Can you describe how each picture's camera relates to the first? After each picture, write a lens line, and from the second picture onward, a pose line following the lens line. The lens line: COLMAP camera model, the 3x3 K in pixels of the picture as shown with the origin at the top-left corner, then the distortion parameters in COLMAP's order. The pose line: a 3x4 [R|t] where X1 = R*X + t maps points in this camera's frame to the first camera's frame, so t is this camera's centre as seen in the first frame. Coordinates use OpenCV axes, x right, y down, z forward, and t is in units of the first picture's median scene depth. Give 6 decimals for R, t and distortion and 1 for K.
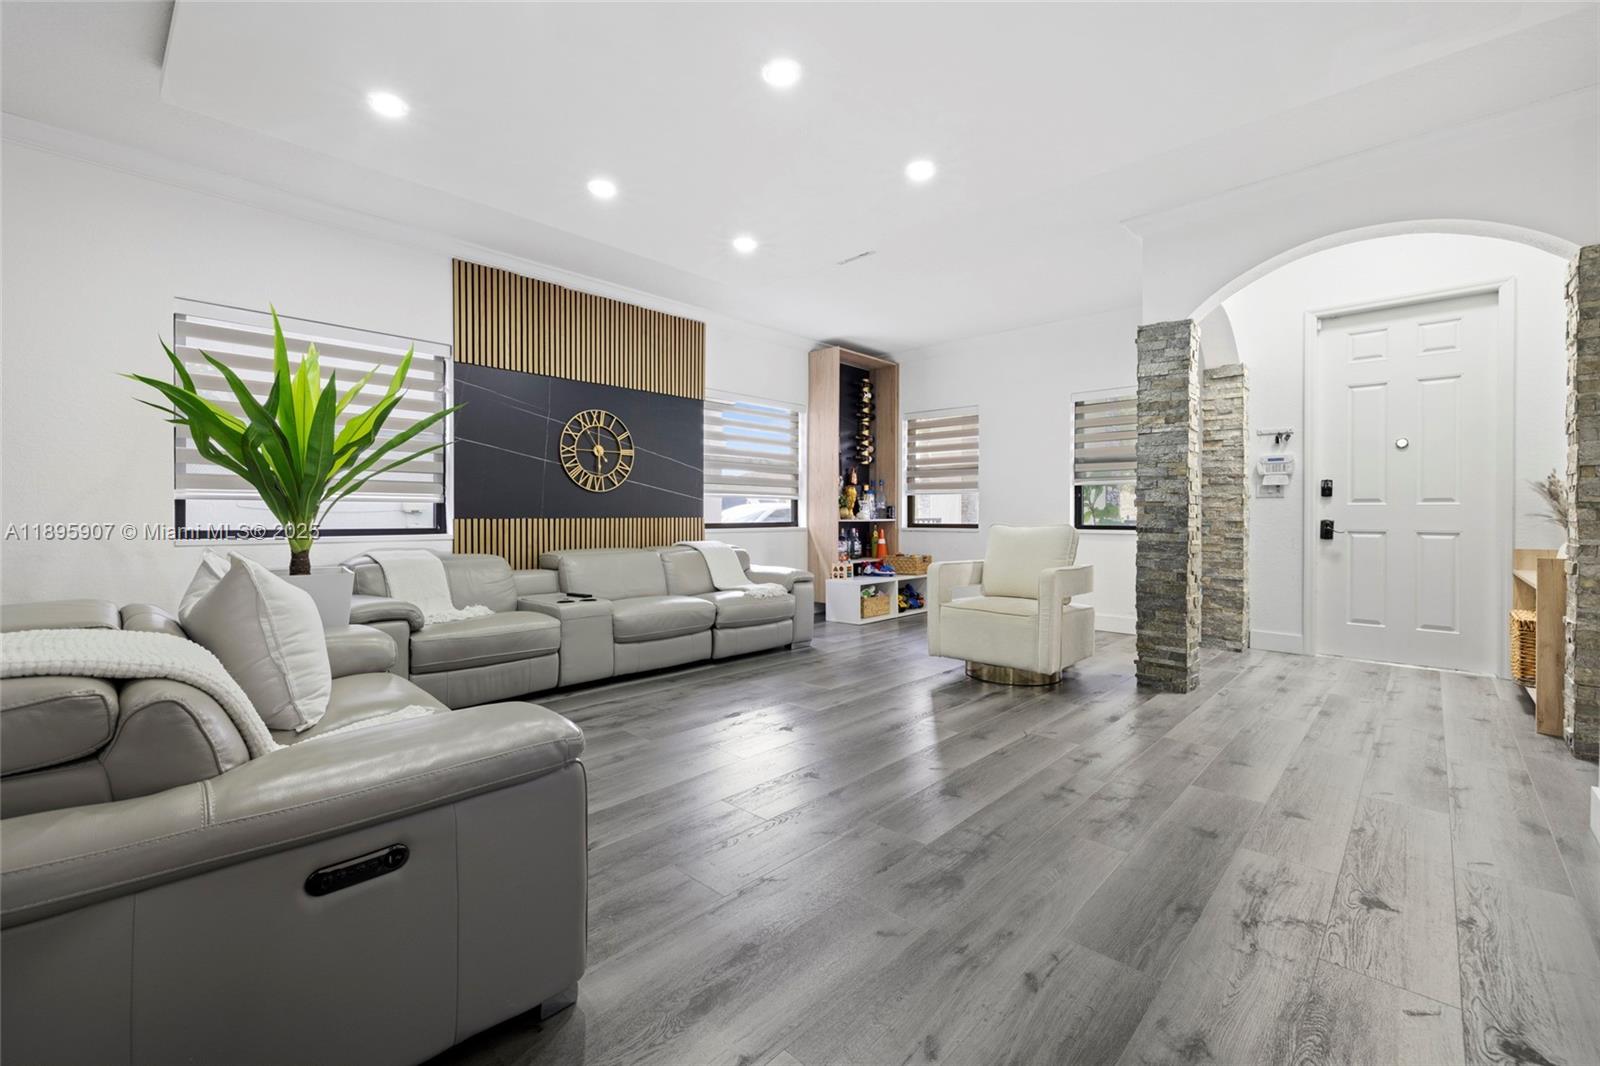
lens RADIAL K [[667.5, 0, 798.5], [0, 667.5, 525.3], [0, 0, 1]] dist [0.000748, 0.000140]
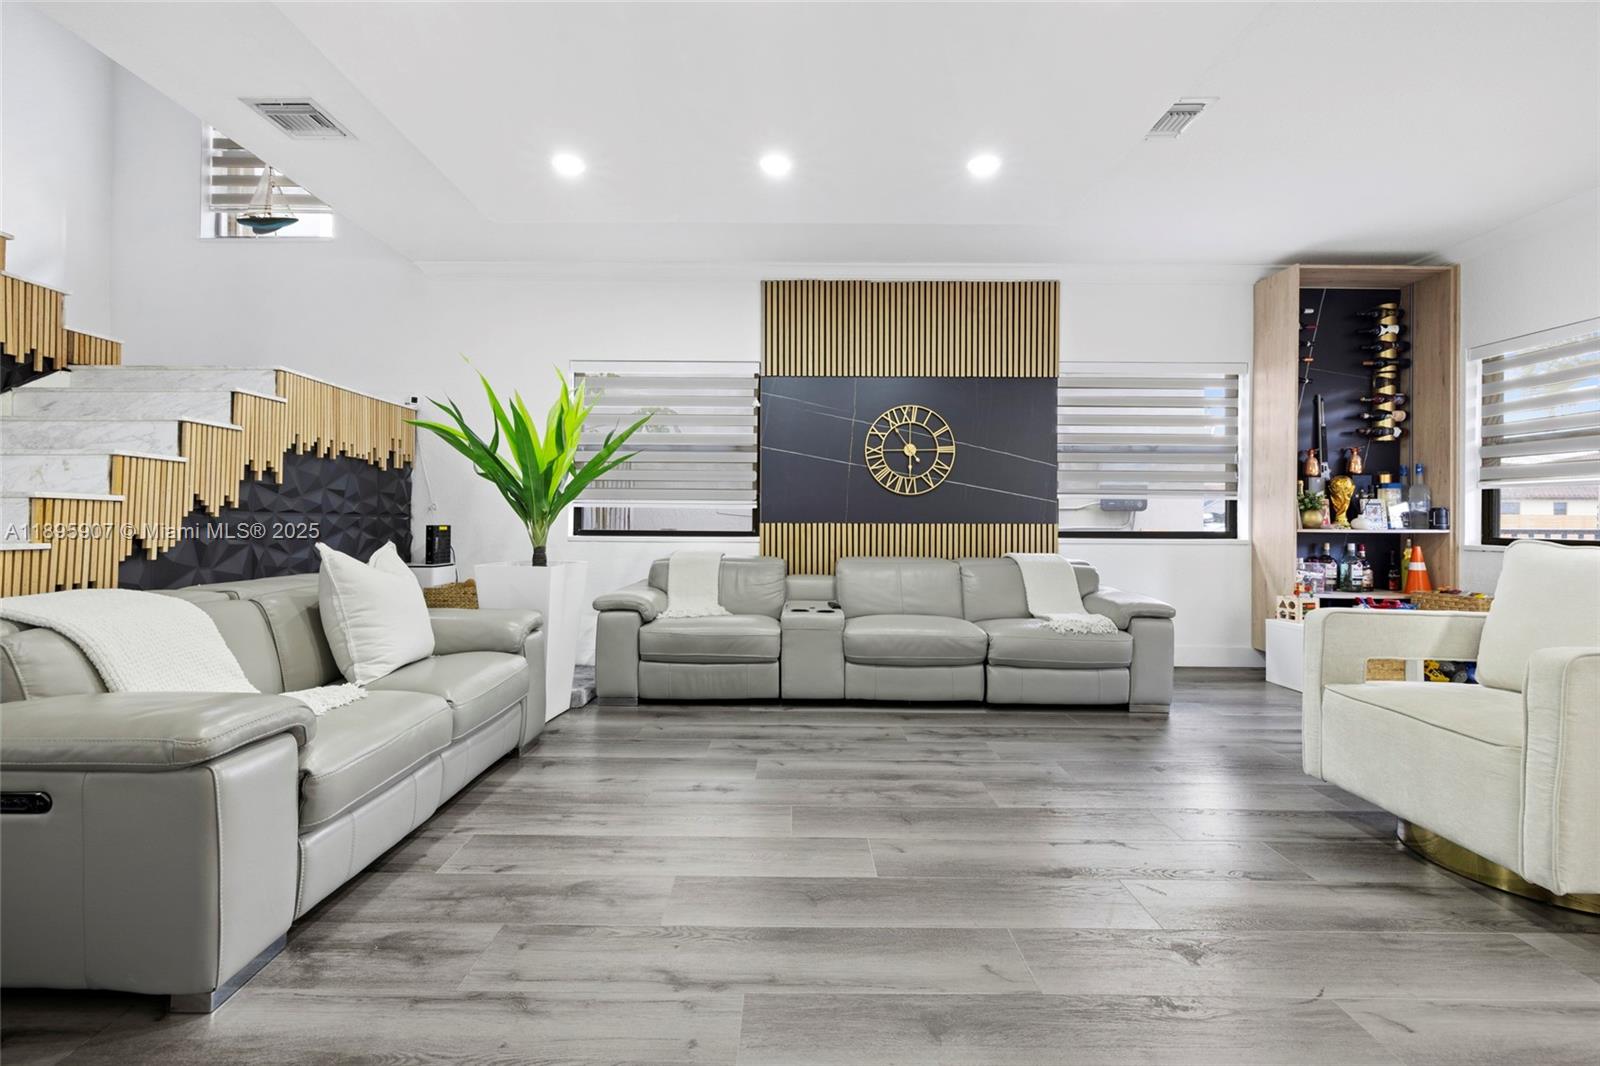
lens RADIAL K [[673.9, 0, 799.0], [0, 673.9, 523.0], [0, 0, 1]] dist [-0.000845, -0.001022]
pose [[0.687569, 0.006485, -0.726090, 0.259986], [-0.016294, 0.999846, -0.006499, -0.003055], [0.725936, 0.016299, 0.687569, 0.251828]]
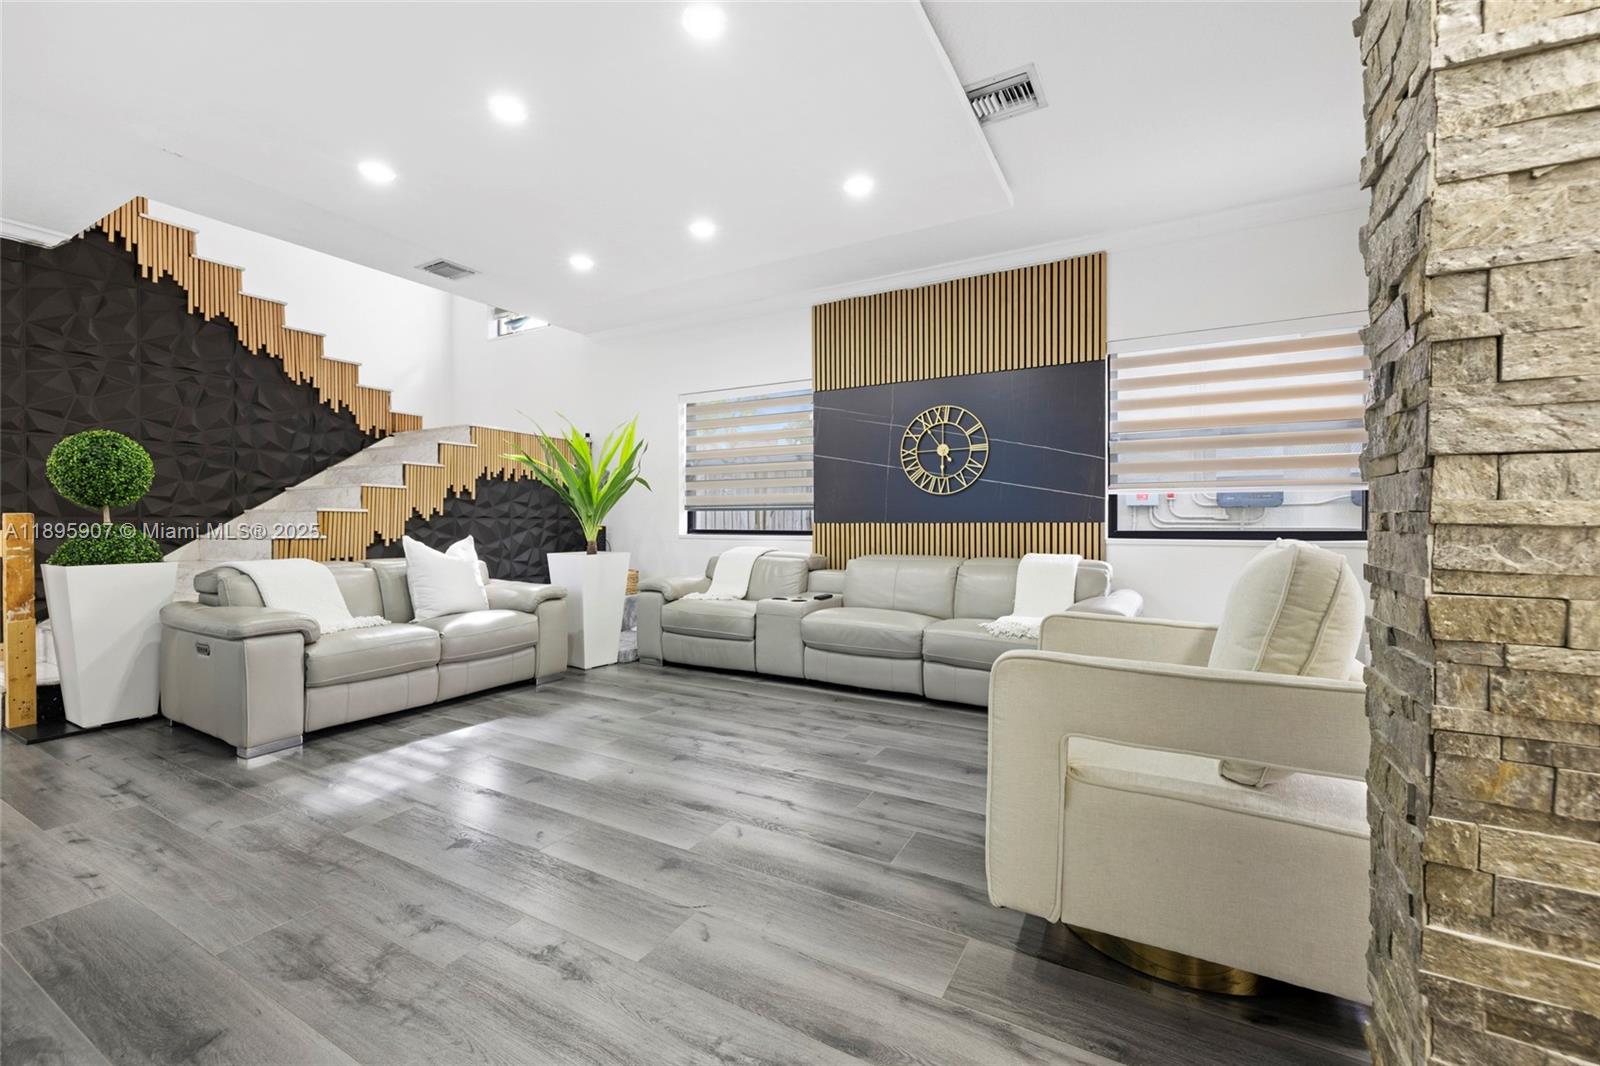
lens RADIAL K [[677.6, 0, 800.0], [0, 677.6, 533.0], [0, 0, 1]] dist [-0.000296, -0.000199]
pose [[0.235334, 0.015690, -0.971788, 0.551827], [-0.013568, 0.999825, 0.012857, -0.006285], [0.971820, 0.010160, 0.235506, 0.575934]]
